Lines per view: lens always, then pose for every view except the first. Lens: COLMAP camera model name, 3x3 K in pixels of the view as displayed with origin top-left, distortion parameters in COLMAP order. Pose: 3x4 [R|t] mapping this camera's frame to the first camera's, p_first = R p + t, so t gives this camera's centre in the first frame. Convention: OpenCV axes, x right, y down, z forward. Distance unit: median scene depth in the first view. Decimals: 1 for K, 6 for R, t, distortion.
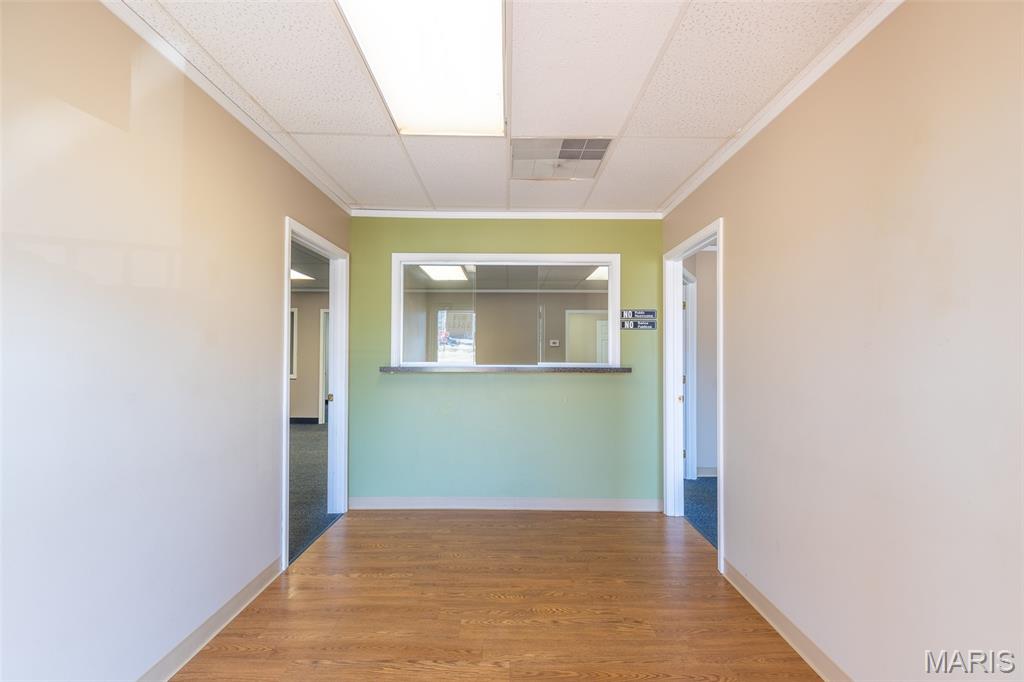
lens RADIAL K [[460.4, 0, 510.6], [0, 460.4, 347.8], [0, 0, 1]] dist [0.004222, -0.000087]
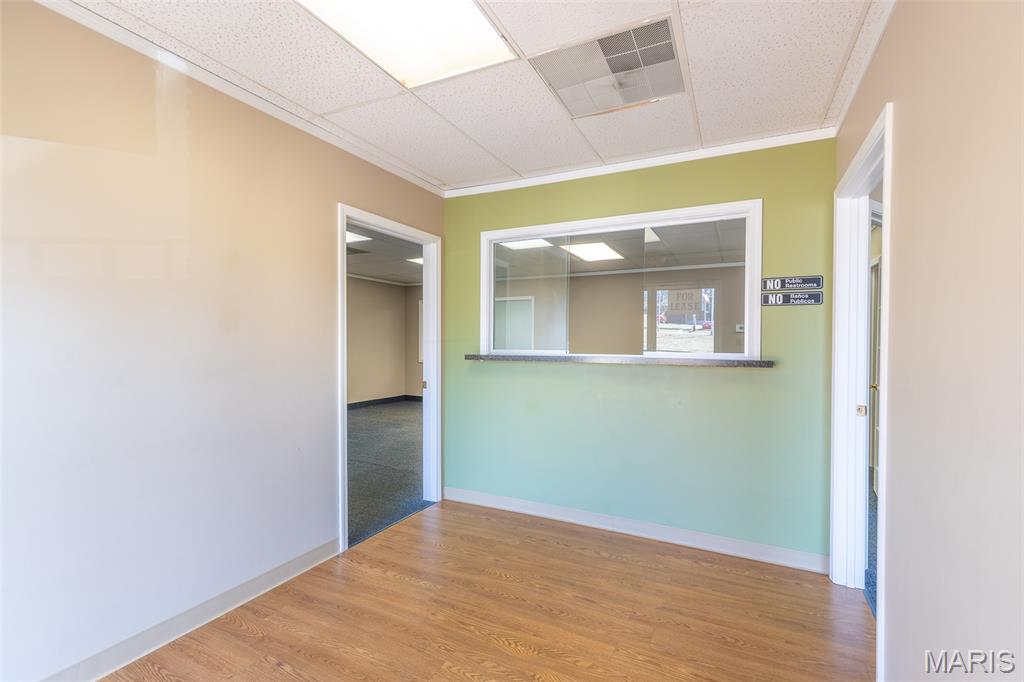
lens RADIAL K [[460.4, 0, 510.6], [0, 460.4, 347.8], [0, 0, 1]] dist [0.004222, -0.000087]
pose [[0.891528, 0.007193, -0.452908, 0.229150], [0.005381, 0.999635, 0.026468, 0.003168], [0.452933, -0.026035, 0.891164, 0.205074]]
